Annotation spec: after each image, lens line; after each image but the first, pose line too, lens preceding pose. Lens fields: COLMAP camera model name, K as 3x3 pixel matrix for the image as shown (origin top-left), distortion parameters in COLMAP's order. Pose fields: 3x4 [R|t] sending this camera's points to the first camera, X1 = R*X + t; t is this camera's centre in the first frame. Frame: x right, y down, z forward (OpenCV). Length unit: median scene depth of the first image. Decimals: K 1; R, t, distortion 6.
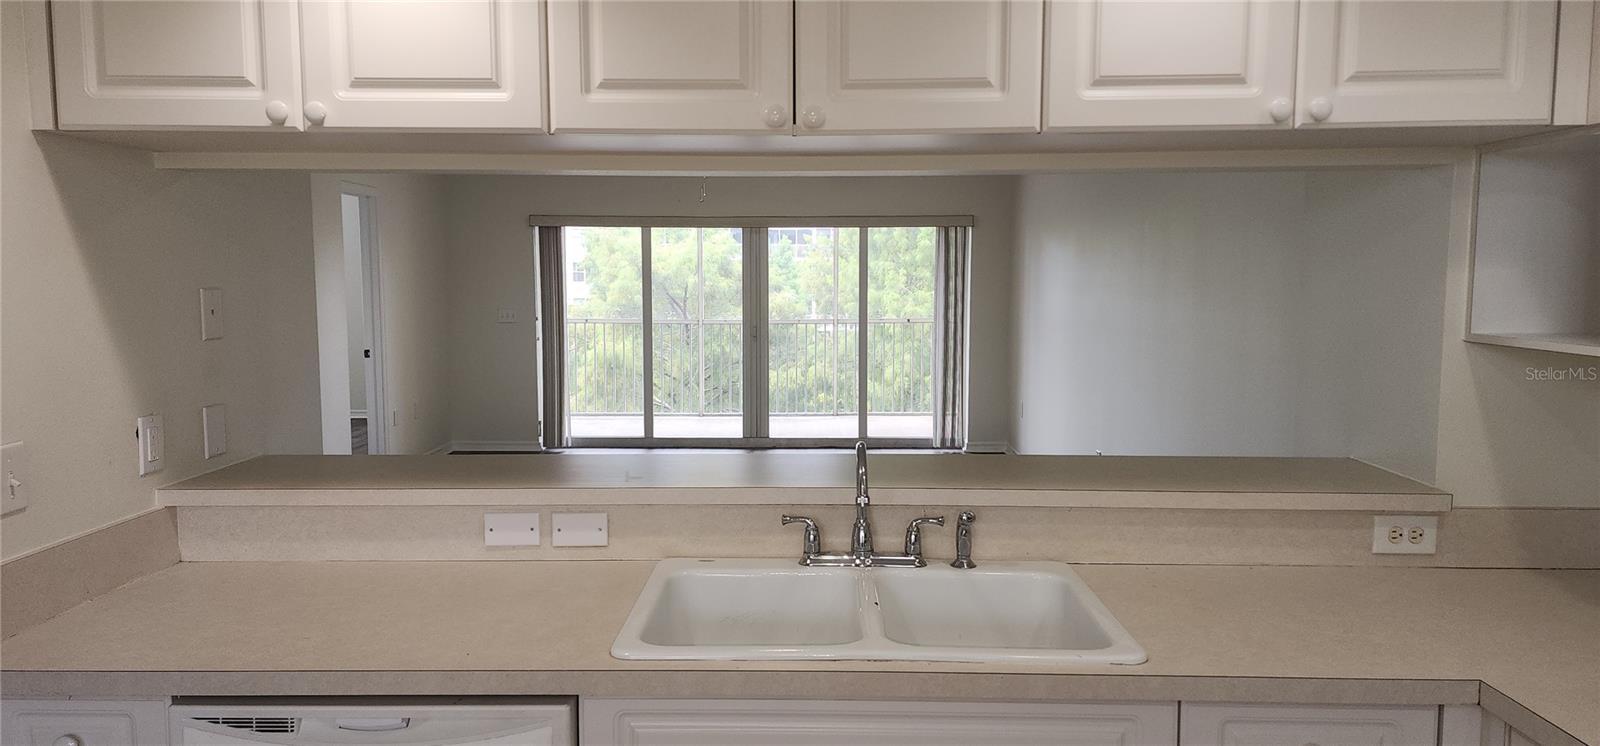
lens RADIAL K [[1056.8, 0, 803.4], [0, 1056.8, 378.3], [0, 0, 1]] dist [0.098525, -0.090990]
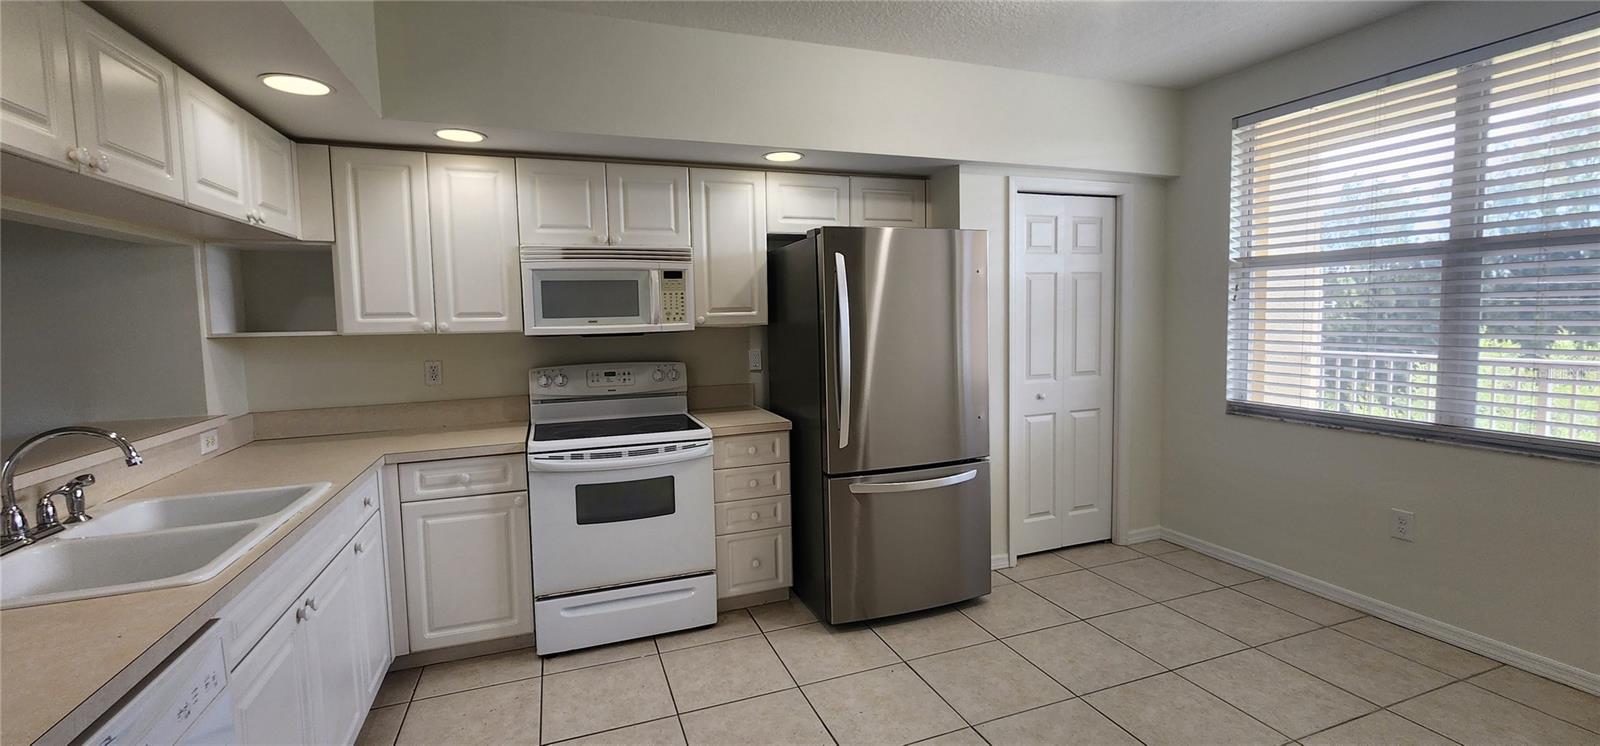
lens RADIAL K [[661.4, 0, 797.5], [0, 661.4, 361.0], [0, 0, 1]] dist [-0.006187, -0.000110]
pose [[-0.369105, -0.057454, 0.927610, -0.984729], [0.111750, 0.988102, 0.105667, 0.000873], [-0.922645, 0.142662, -0.358293, 0.504808]]
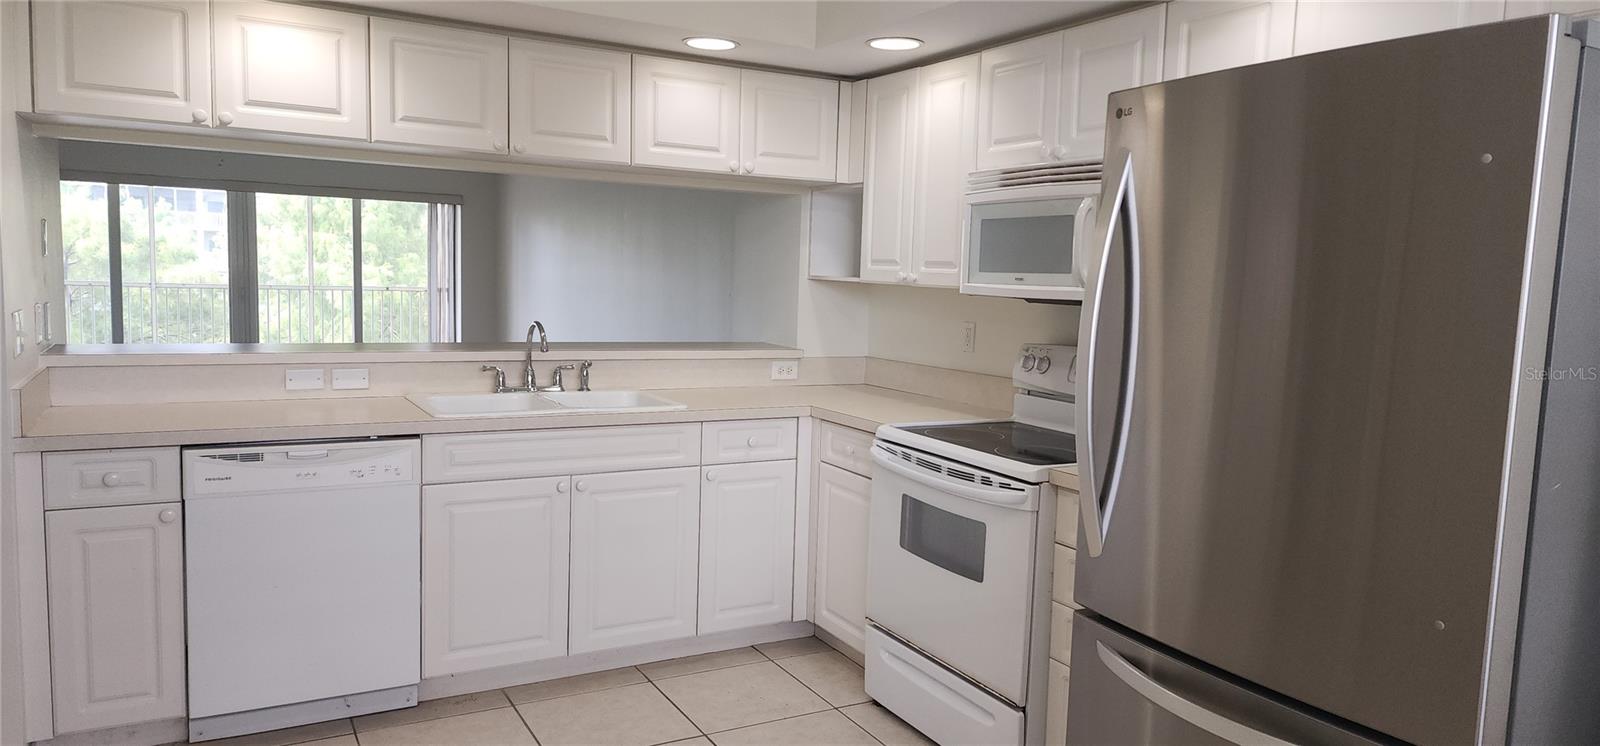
lens RADIAL K [[1056.8, 0, 803.4], [0, 1056.8, 378.3], [0, 0, 1]] dist [0.098525, -0.090990]
pose [[0.863206, -0.021586, 0.504391, -0.506029], [0.015241, 0.999744, 0.016703, 0.142856], [-0.504623, -0.006730, 0.863314, -0.893248]]
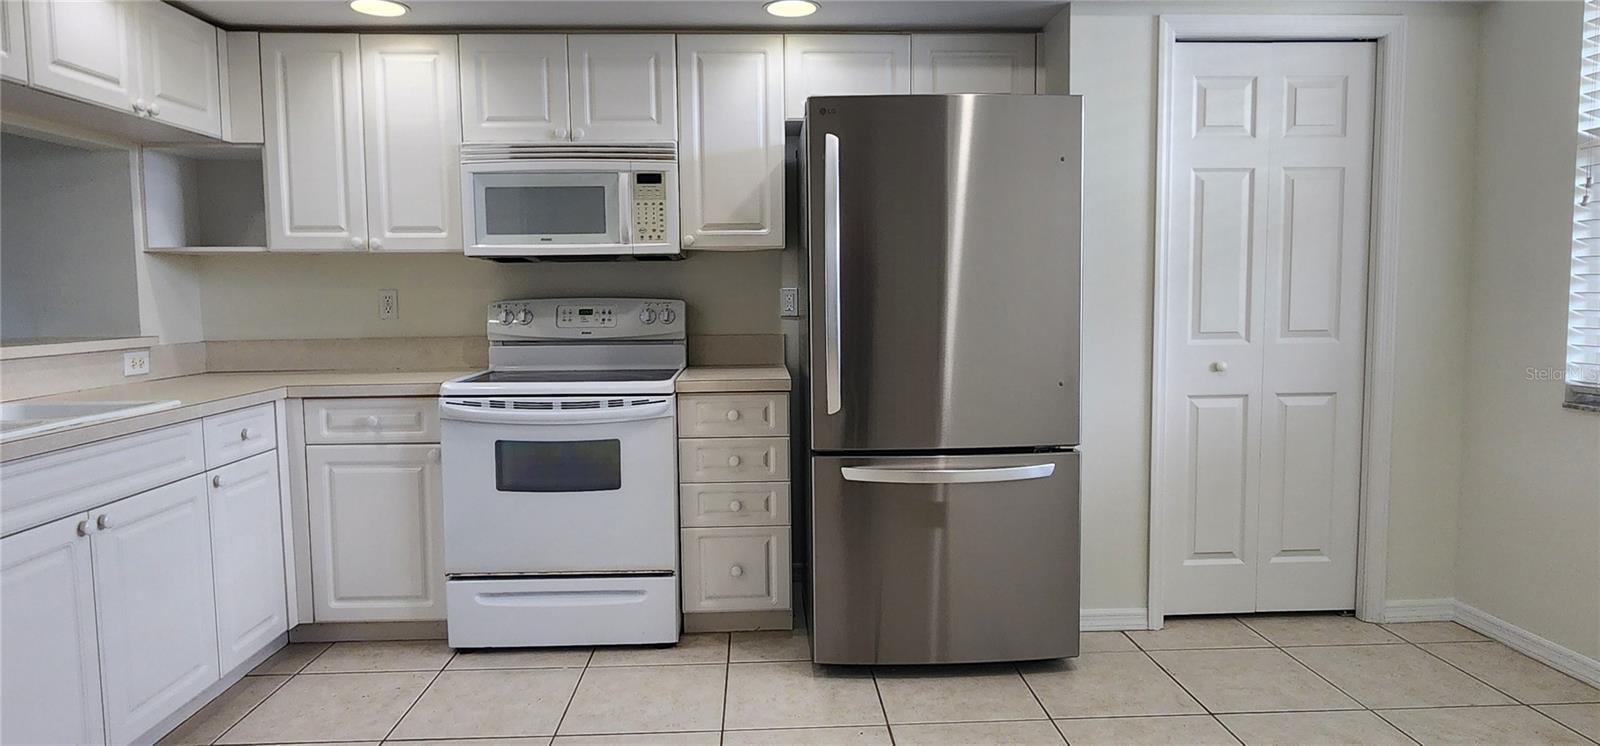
lens RADIAL K [[912.8, 0, 791.2], [0, 912.8, 361.9], [0, 0, 1]] dist [-0.006478, -0.000150]
pose [[-0.062922, -0.075134, 0.995186, -1.074057], [0.107058, 0.990900, 0.081580, 0.153760], [-0.992260, 0.111676, -0.054306, 0.049551]]
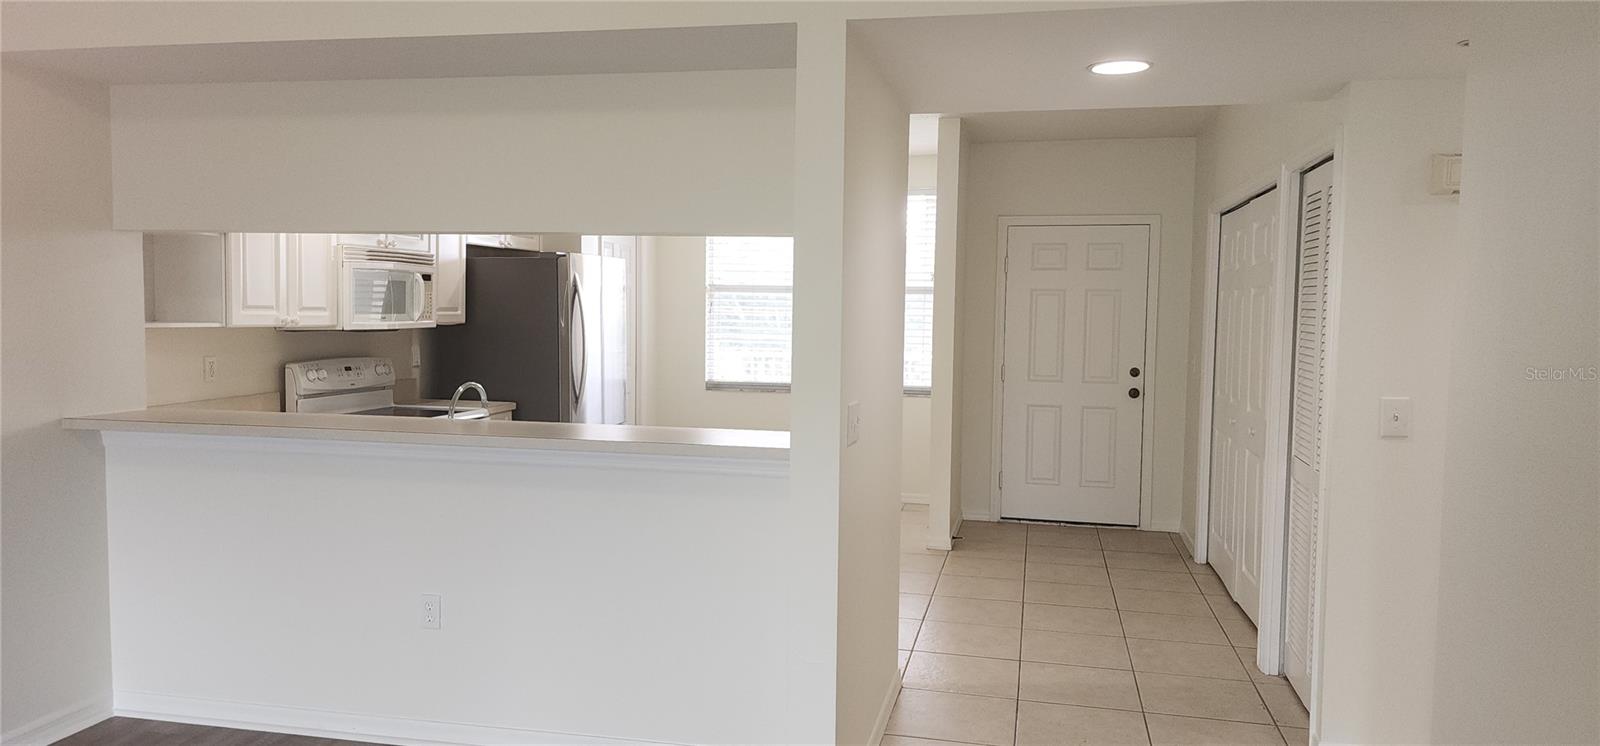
lens RADIAL K [[1063.0, 0, 824.9], [0, 1063.0, 373.9], [0, 0, 1]] dist [0.000220, -0.092320]
pose [[-0.984068, -0.026021, 0.175877, -0.960251], [0.001872, 0.987661, 0.156594, -0.261977], [-0.177782, 0.154428, -0.971877, 2.841063]]
